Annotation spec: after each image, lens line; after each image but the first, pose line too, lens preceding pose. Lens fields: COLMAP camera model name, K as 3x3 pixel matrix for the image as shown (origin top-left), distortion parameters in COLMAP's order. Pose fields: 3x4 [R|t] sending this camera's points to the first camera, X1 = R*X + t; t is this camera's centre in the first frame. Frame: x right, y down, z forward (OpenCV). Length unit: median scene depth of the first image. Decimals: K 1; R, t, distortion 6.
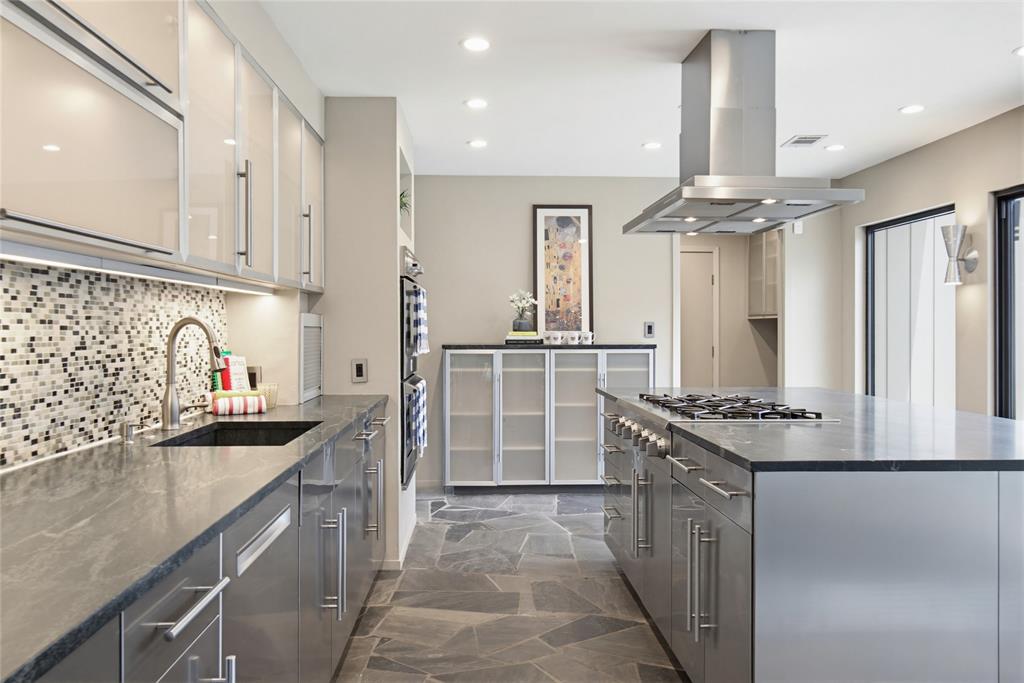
lens RADIAL K [[787.6, 0, 510.4], [0, 787.6, 323.9], [0, 0, 1]] dist [0.016361, 0.009684]
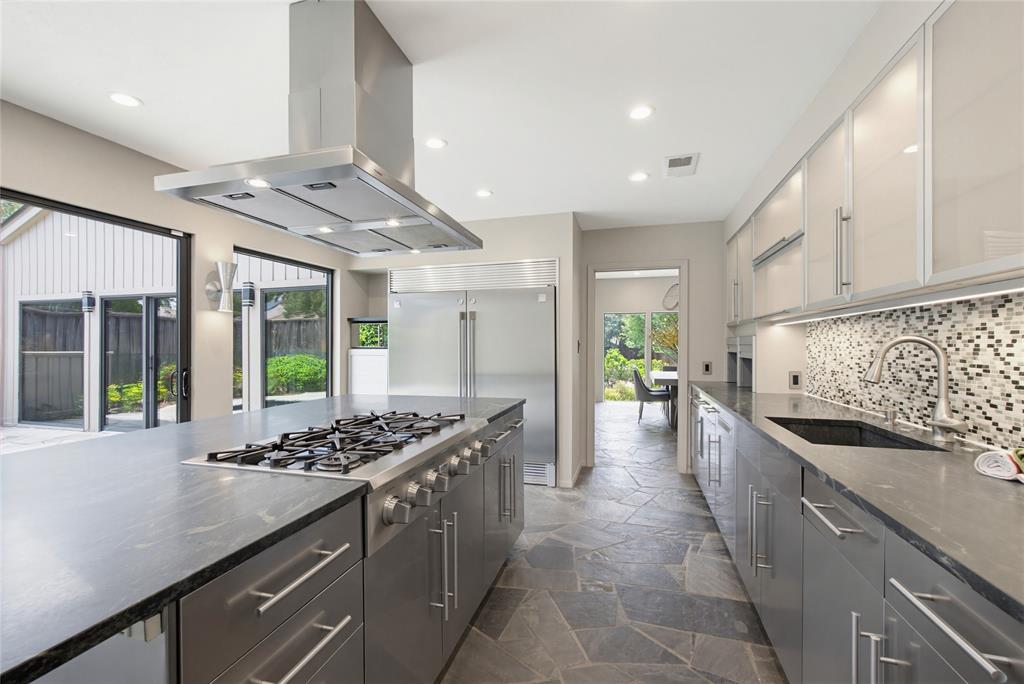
lens RADIAL K [[438.8, 0, 501.1], [0, 438.8, 346.7], [0, 0, 1]] dist [-0.003446, 0.003954]
pose [[-0.947201, 0.000577, 0.320639, -0.041903], [0.000496, 1.000000, -0.000334, 0.004937], [-0.320639, -0.000158, -0.947201, 1.341537]]
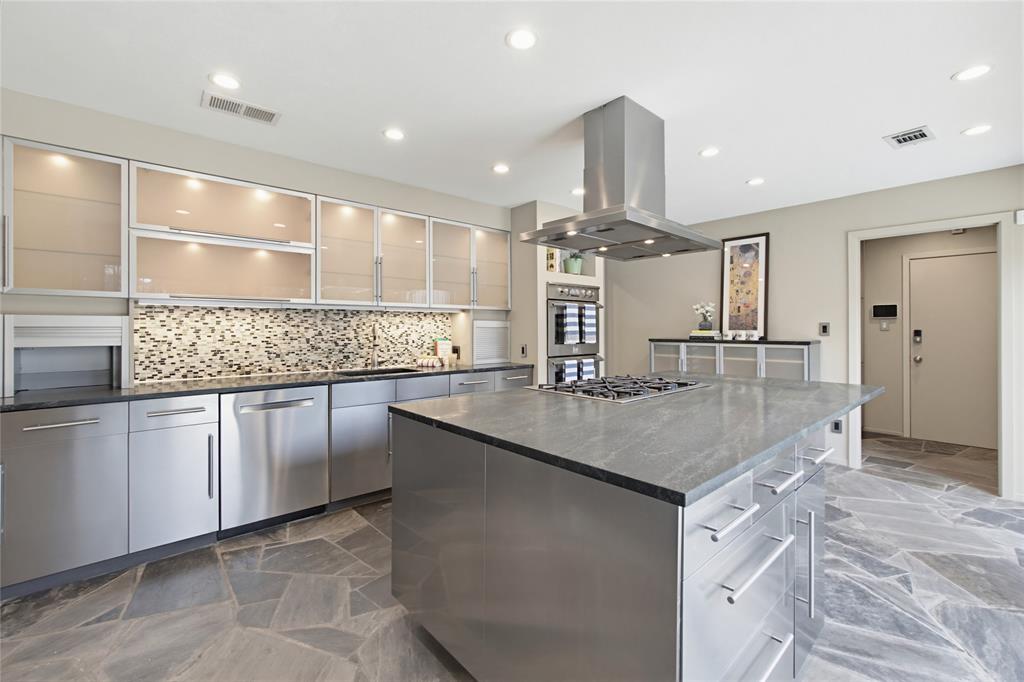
lens RADIAL K [[441.4, 0, 489.5], [0, 441.4, 323.7], [0, 0, 1]] dist [-0.004151, 0.004532]
pose [[0.605742, -0.011352, -0.795580, 0.676738], [0.005035, 0.999933, -0.010434, 0.005926], [0.795645, 0.002315, 0.605759, 0.344799]]
